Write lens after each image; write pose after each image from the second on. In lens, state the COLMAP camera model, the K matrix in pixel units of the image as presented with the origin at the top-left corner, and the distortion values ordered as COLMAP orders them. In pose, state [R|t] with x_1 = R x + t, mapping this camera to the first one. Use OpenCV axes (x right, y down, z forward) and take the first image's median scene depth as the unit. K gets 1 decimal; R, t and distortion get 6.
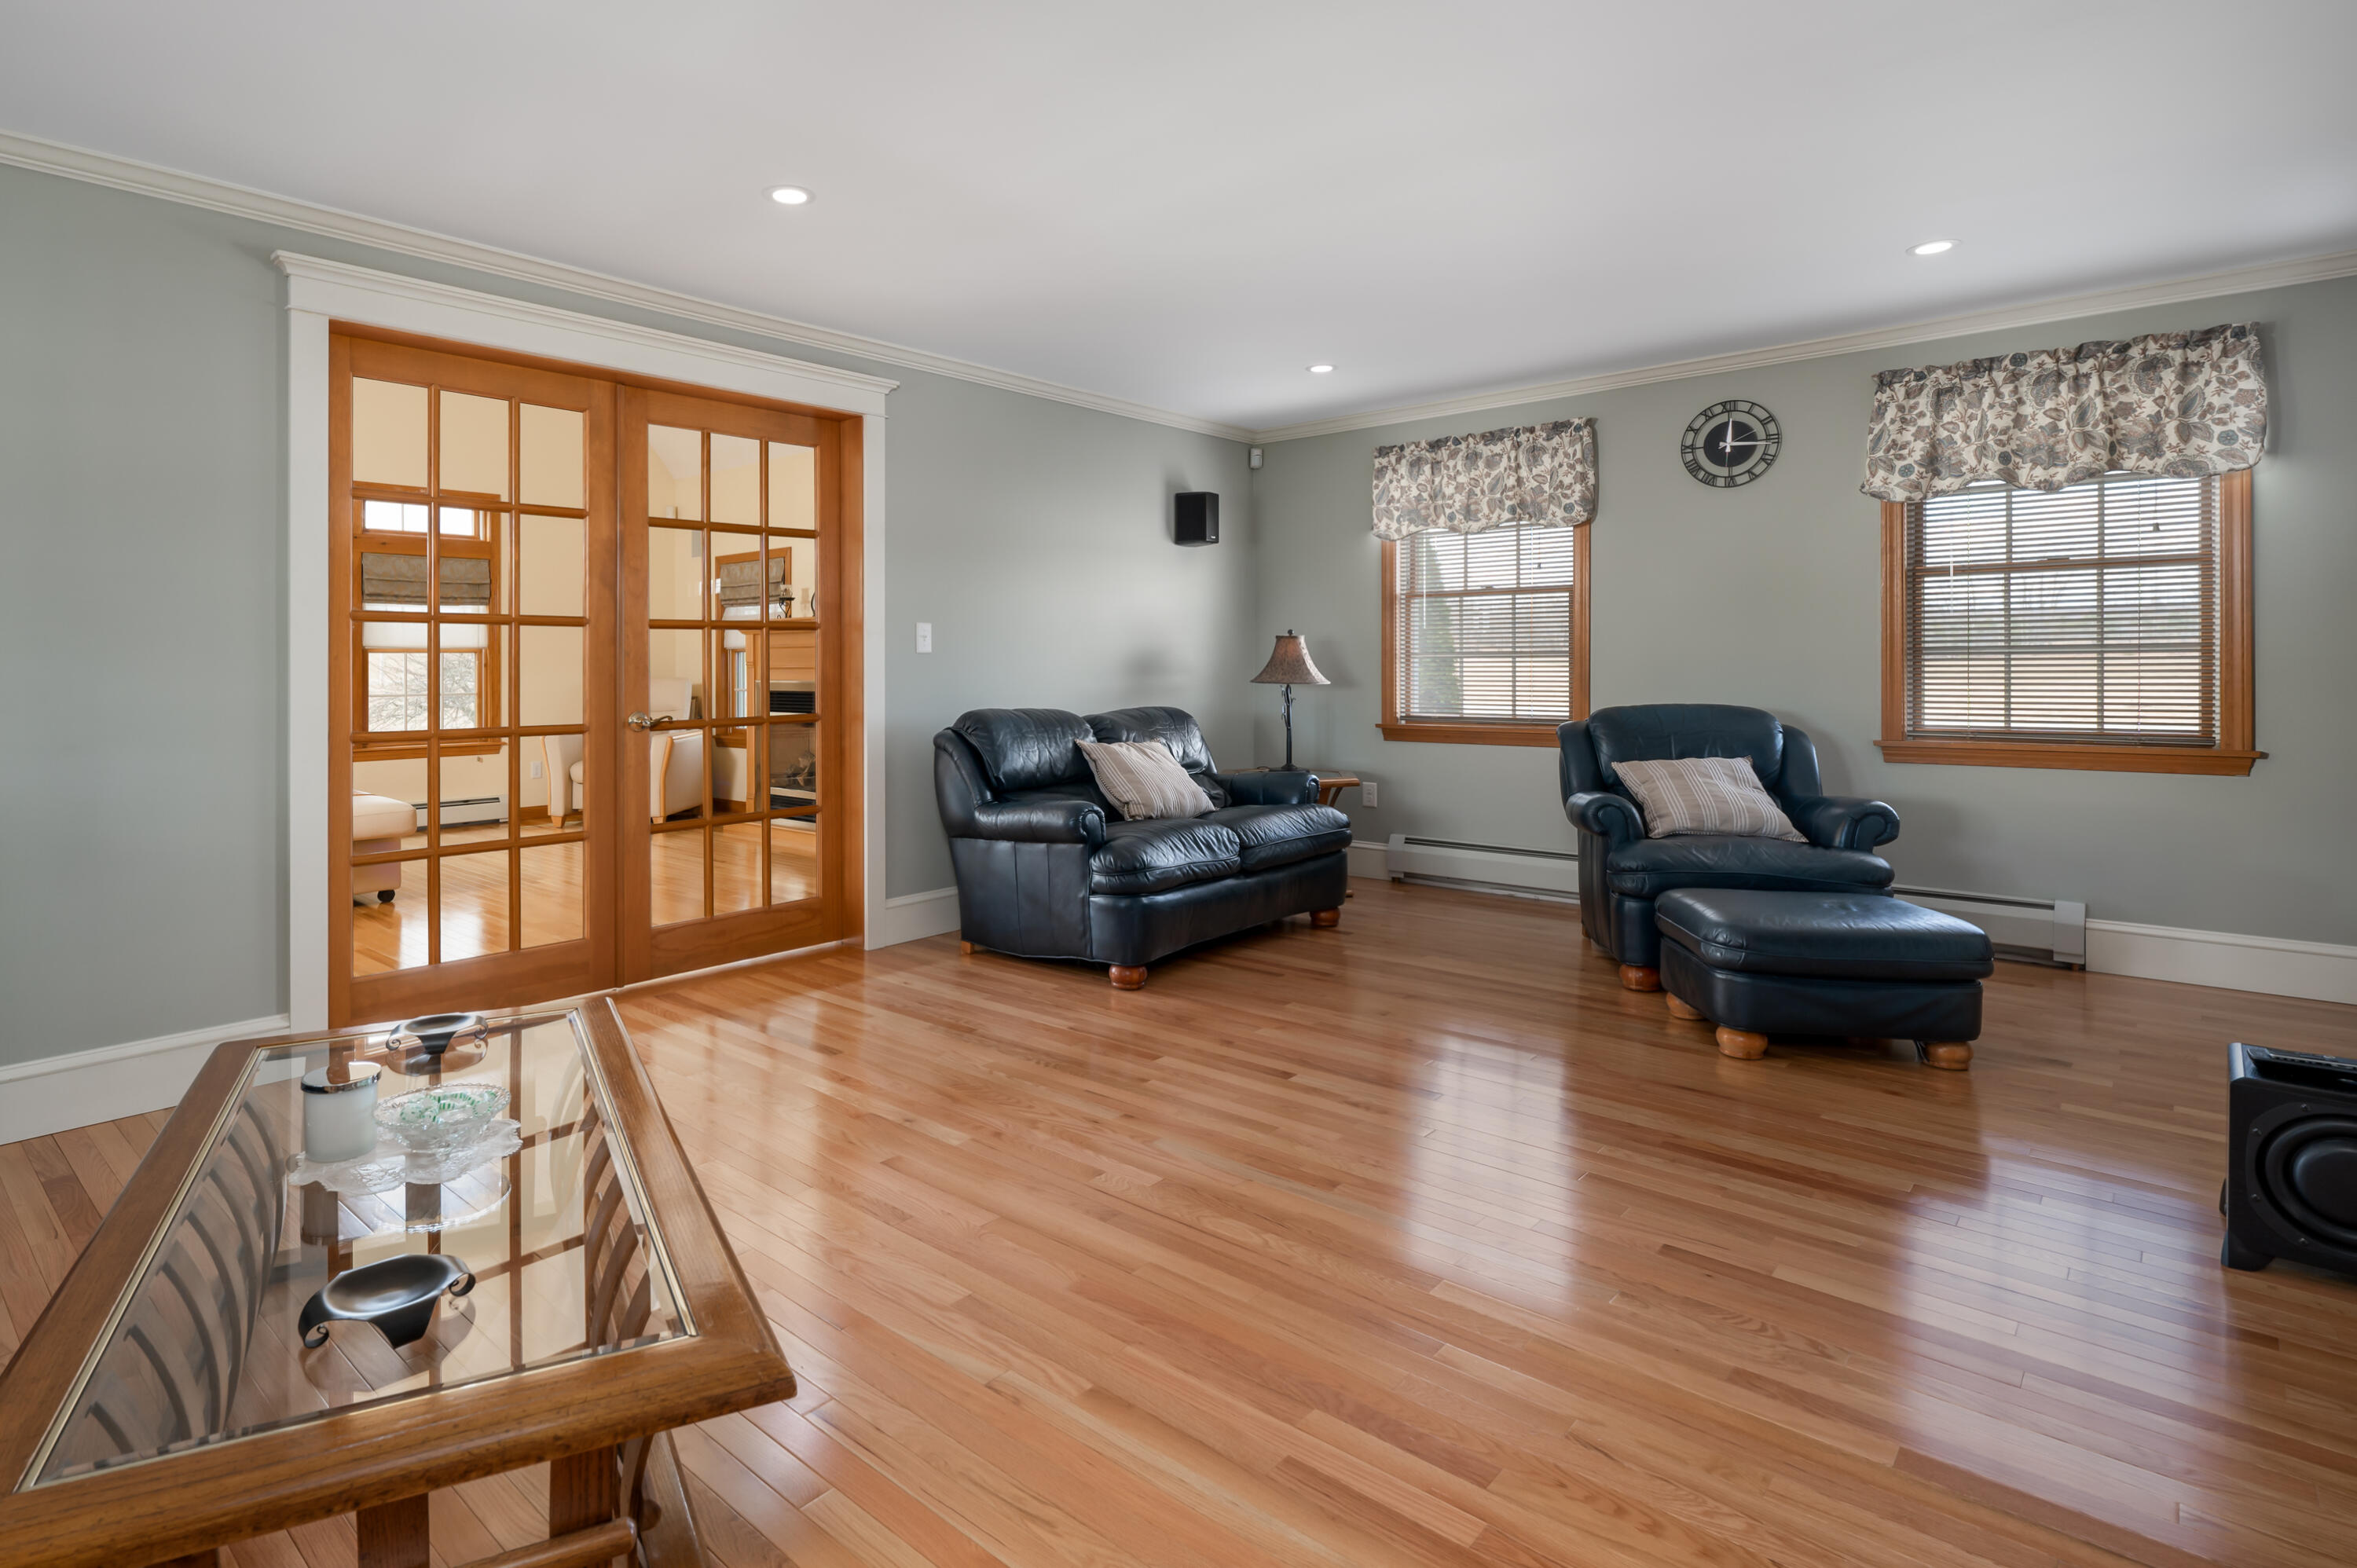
lens RADIAL K [[1053.1, 0, 1178.5], [0, 1053.1, 784.0], [0, 0, 1]] dist [0.014900, -0.000209]
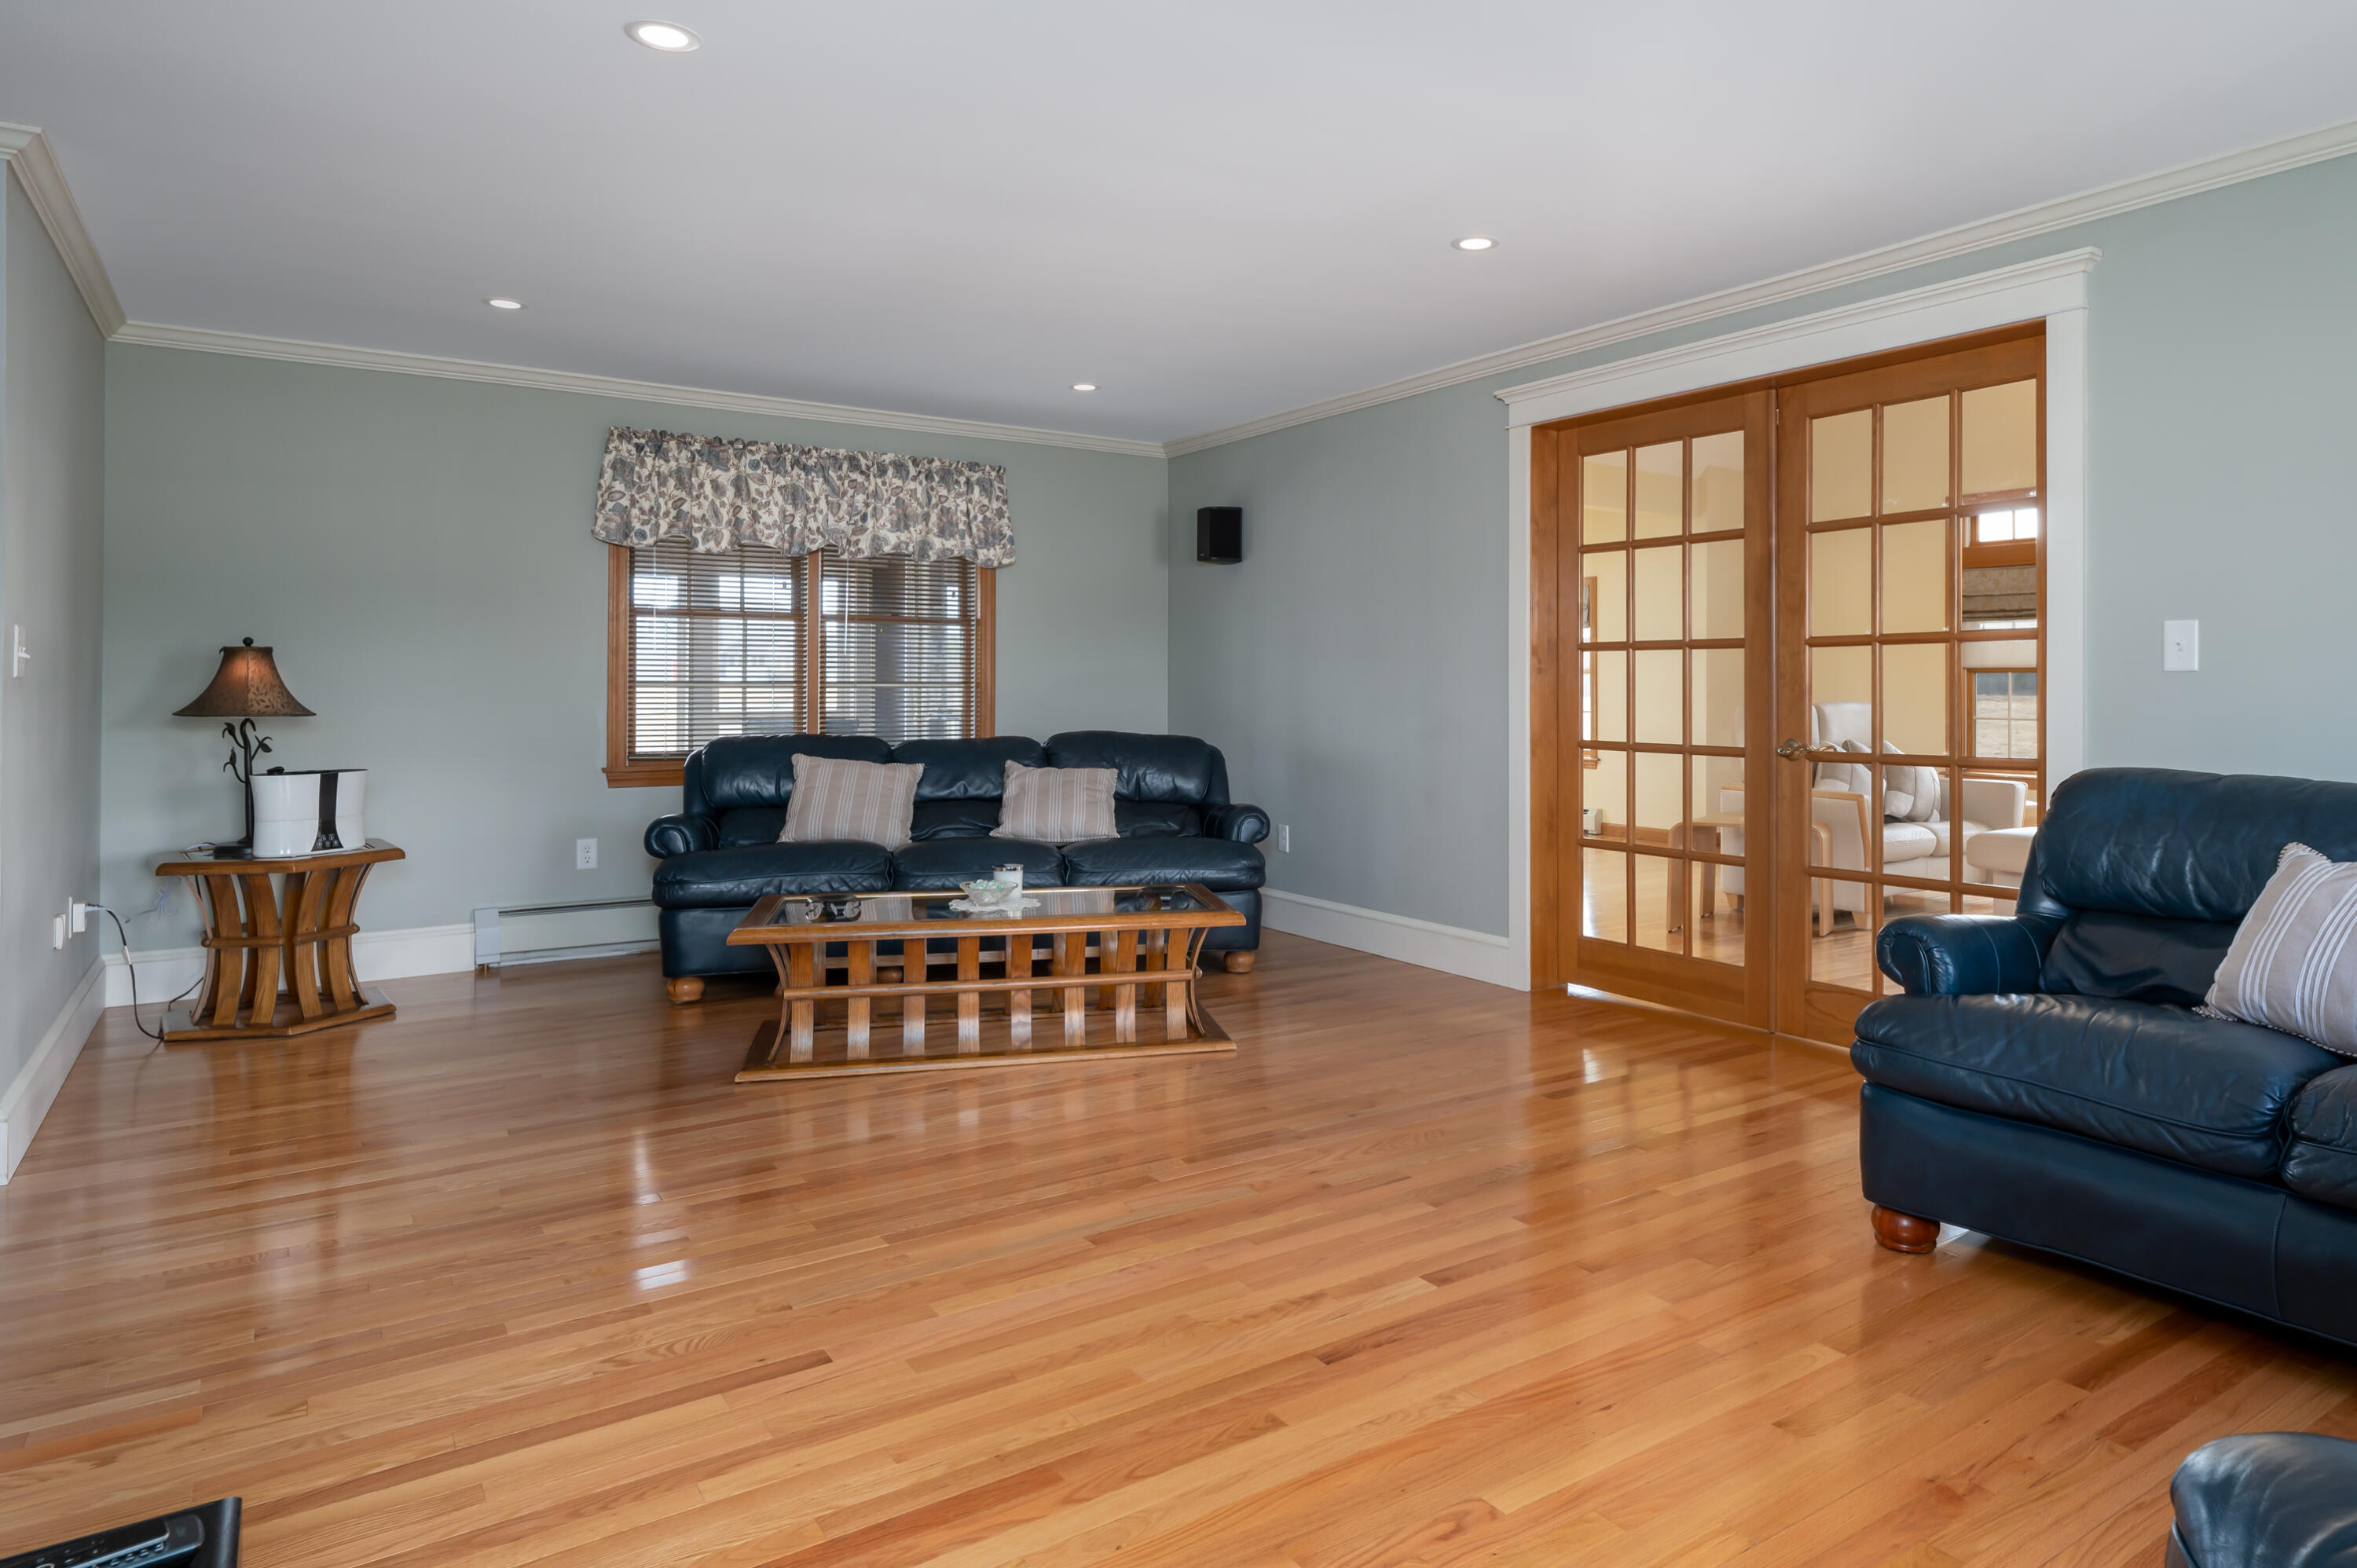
lens RADIAL K [[1357.3, 0, 1178.5], [0, 1357.3, 784.0], [0, 0, 1]] dist [-0.001002, 0.000442]
pose [[-0.228104, 0.069533, -0.971151, 0.791994], [-0.125847, 0.986974, 0.100225, -0.086522], [0.965469, 0.145078, -0.216382, 0.807497]]
